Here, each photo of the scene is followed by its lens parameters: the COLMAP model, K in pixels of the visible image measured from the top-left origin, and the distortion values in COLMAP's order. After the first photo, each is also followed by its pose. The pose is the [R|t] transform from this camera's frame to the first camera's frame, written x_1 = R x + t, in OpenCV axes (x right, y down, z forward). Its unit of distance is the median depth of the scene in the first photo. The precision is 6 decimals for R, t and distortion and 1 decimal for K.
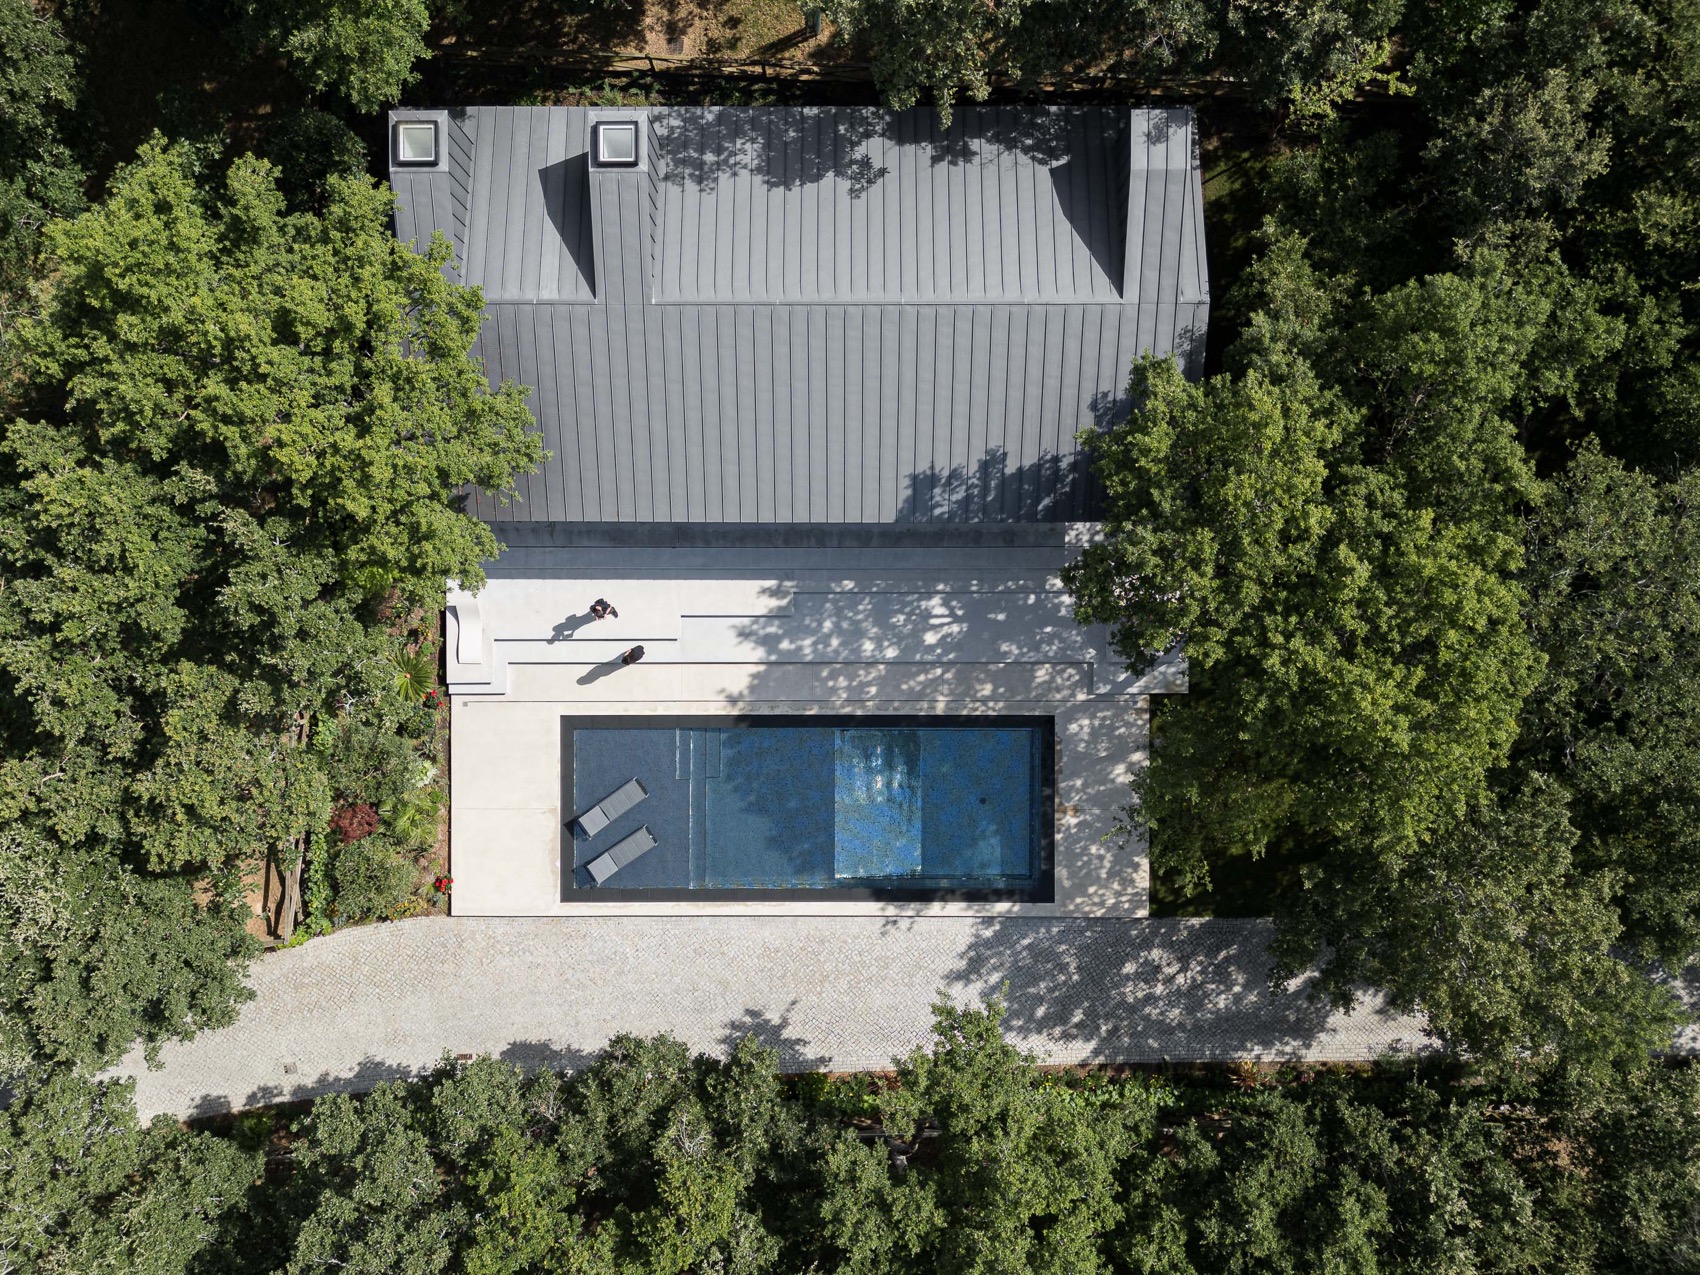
lens RADIAL K [[1203.7, 0, 855.1], [0, 1203.7, 635.7], [0, 0, 1]] dist [0.018352, -0.036361]
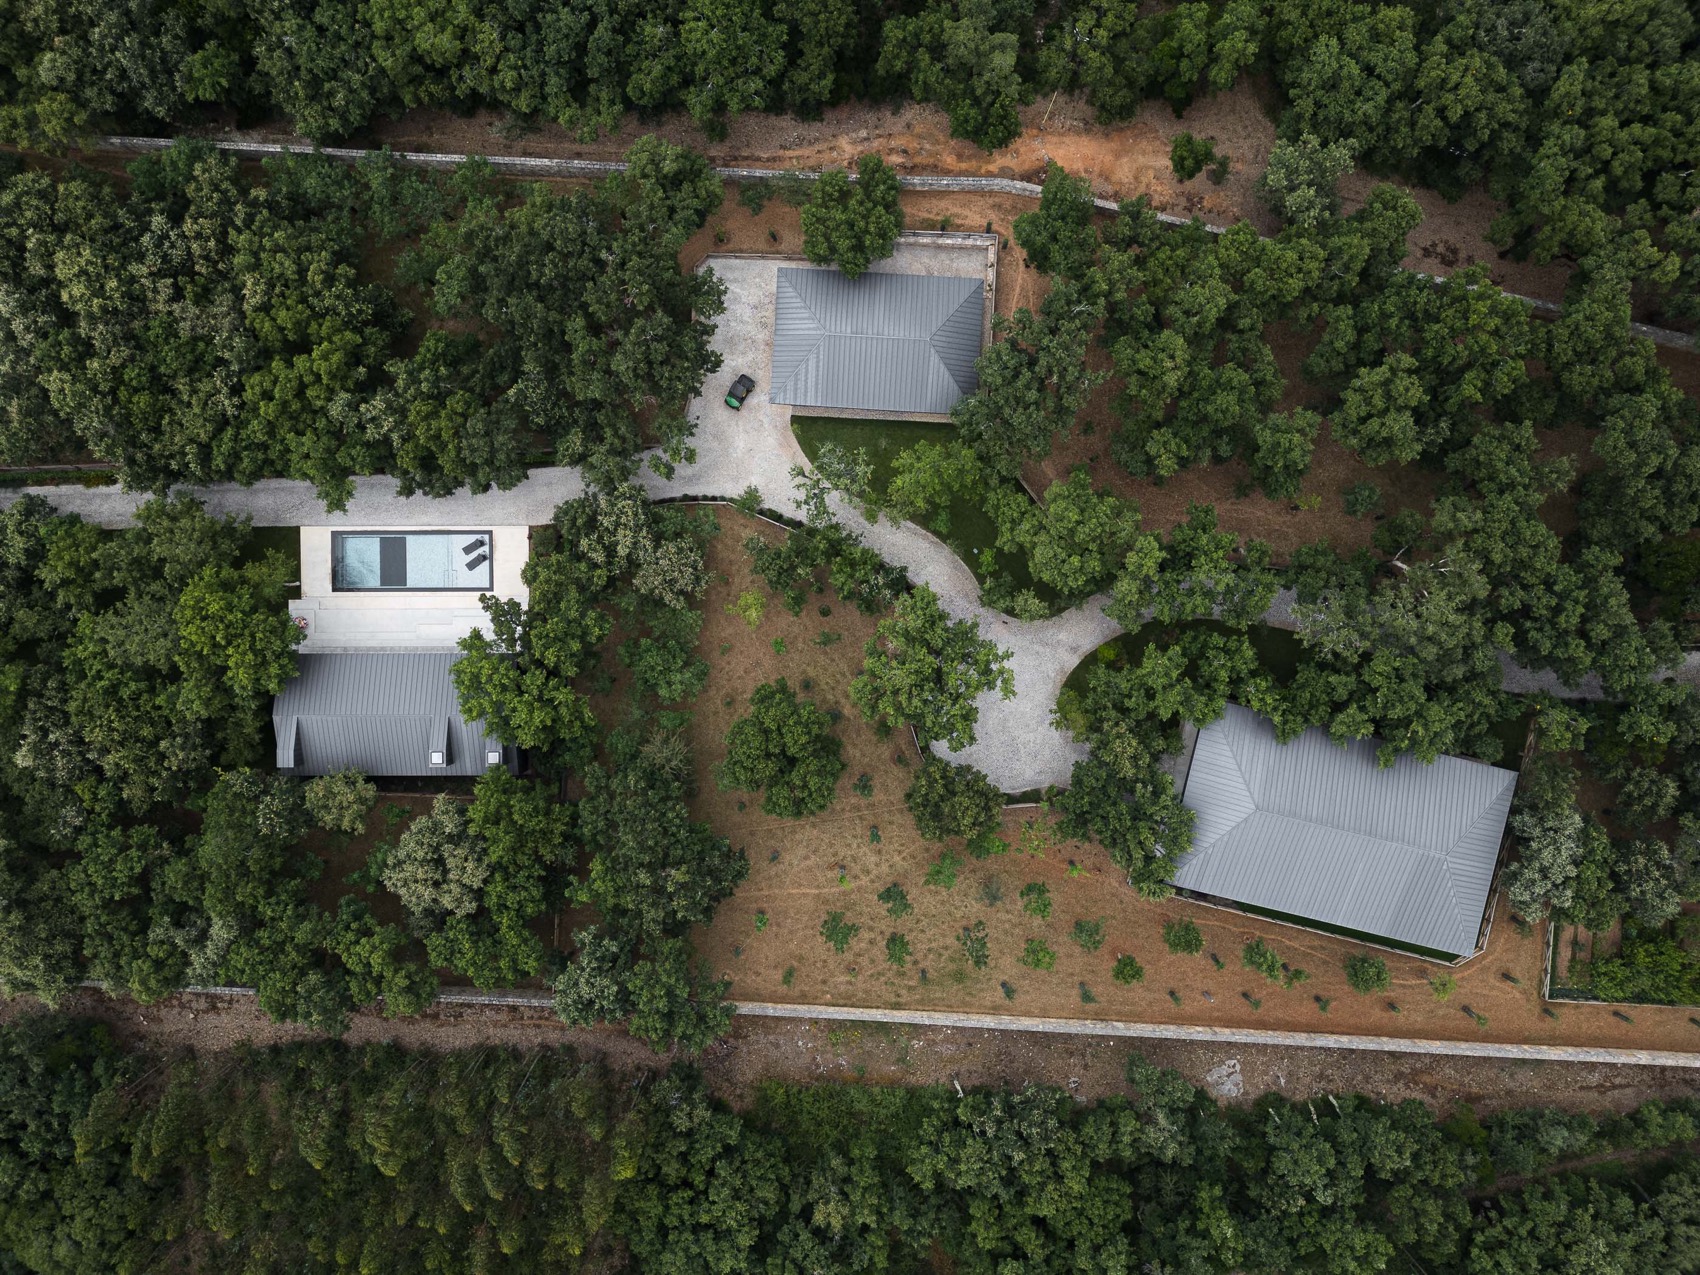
lens RADIAL K [[1203.7, 0, 845.7], [0, 1203.7, 633.0], [0, 0, 1]] dist [0.018352, -0.036361]
pose [[-0.998671, -0.001472, 0.051512, -1.450346], [-0.000859, -0.998978, -0.045186, 0.110300], [0.051526, -0.045171, 0.997650, -2.241941]]
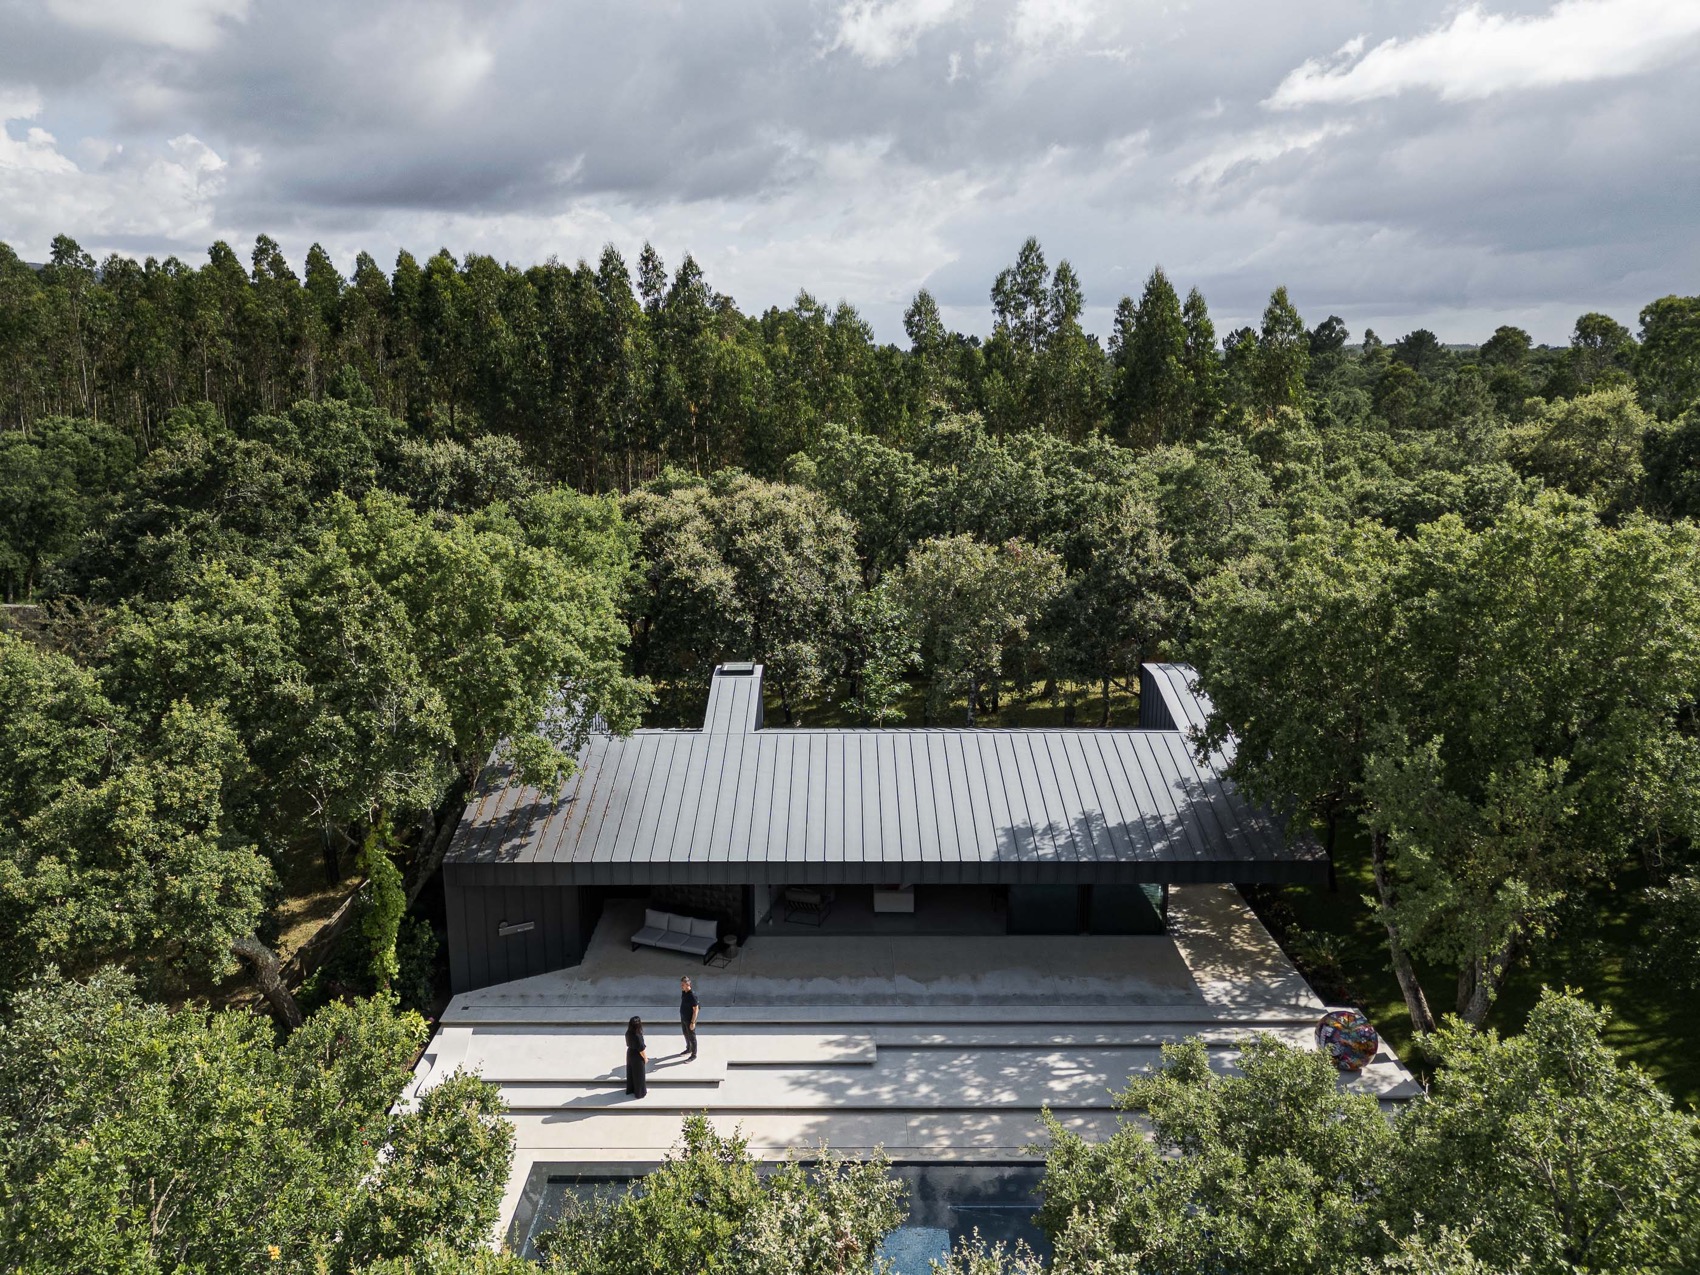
lens RADIAL K [[1203.7, 0, 832.7], [0, 1203.7, 652.7], [0, 0, 1]] dist [0.018352, -0.036361]
pose [[0.999724, 0.019638, -0.012866, -0.077075], [-0.016717, 0.210693, -0.977409, 0.745253], [-0.016484, 0.977355, 0.210963, 0.674860]]
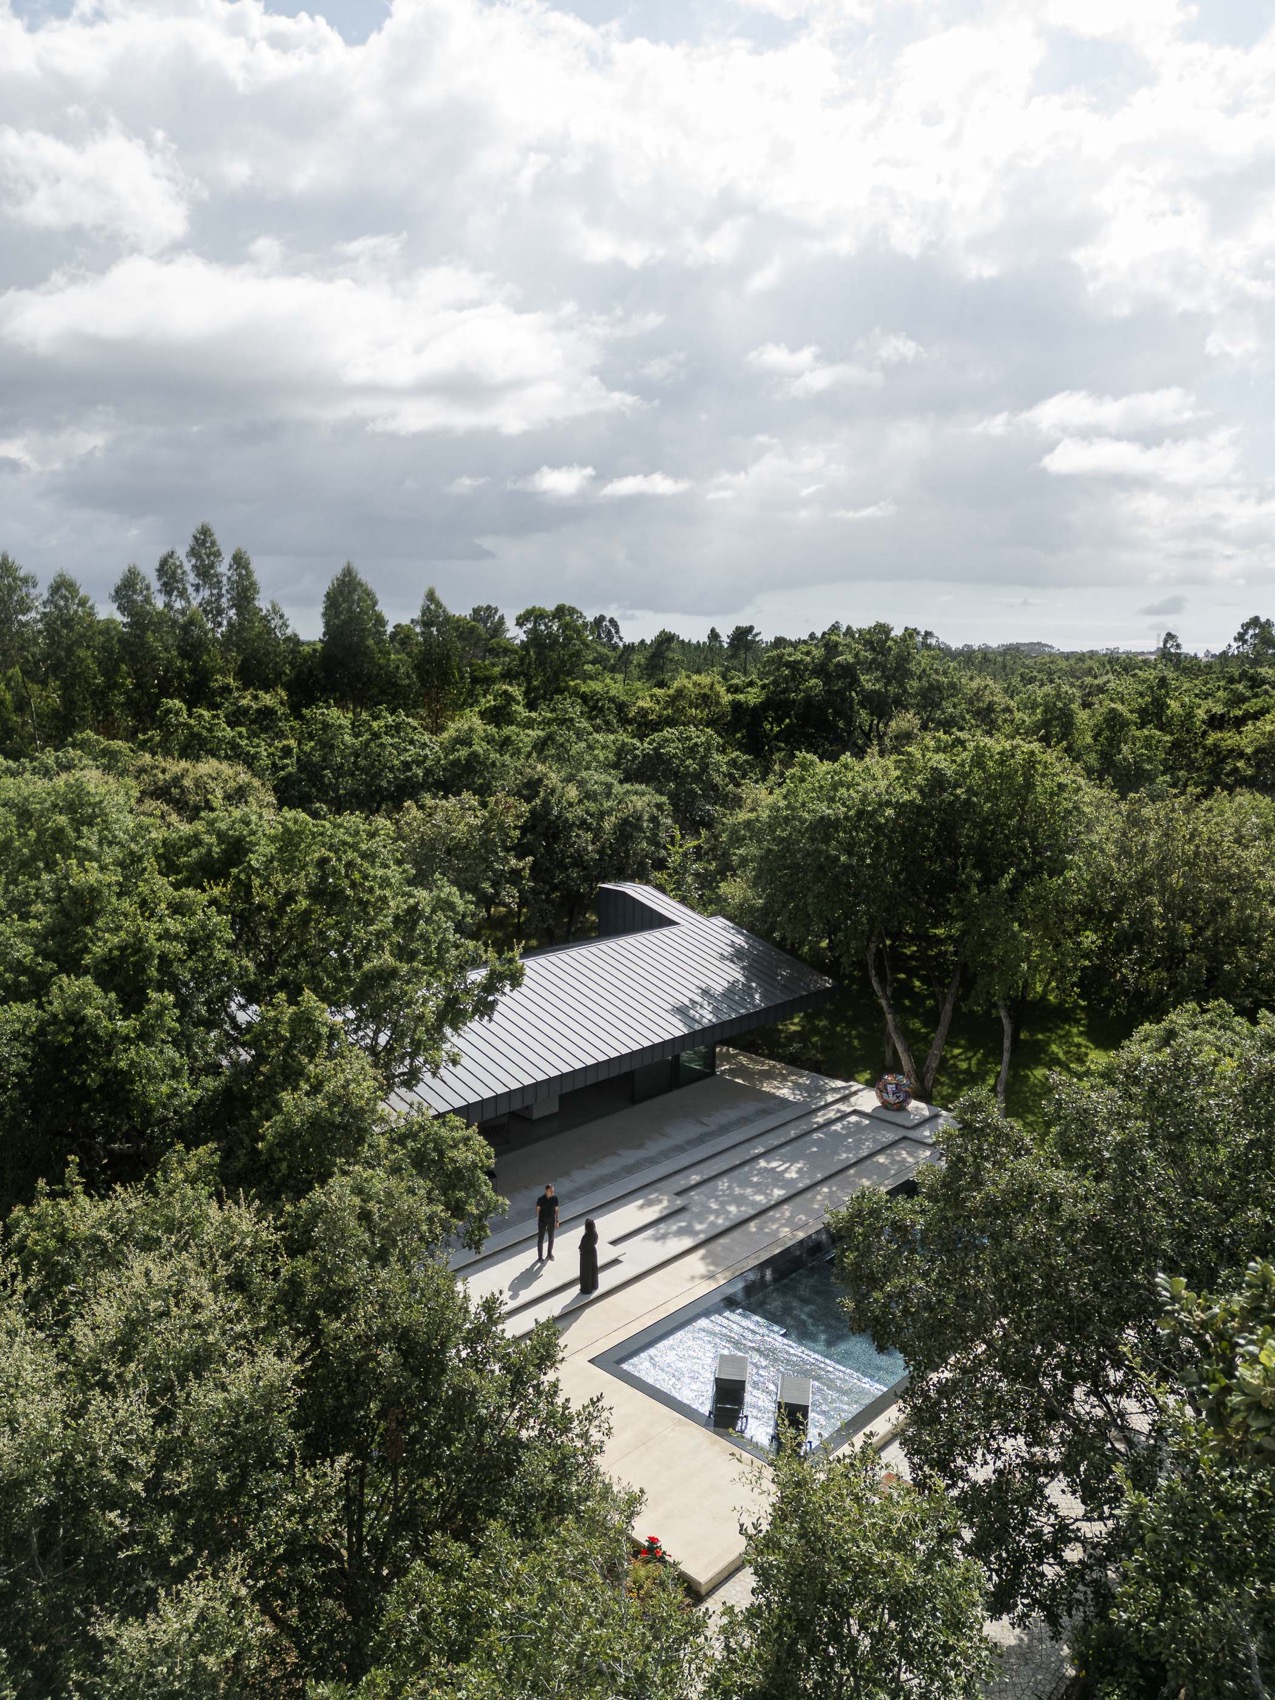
lens RADIAL K [[1203.7, 0, 624.9], [0, 1203.7, 836.9], [0, 0, 1]] dist [0.018352, -0.036361]
pose [[0.692741, -0.066016, 0.718159, -0.814584], [0.720788, 0.096490, -0.686407, 0.624578], [-0.023981, 0.993142, 0.114426, 0.700067]]
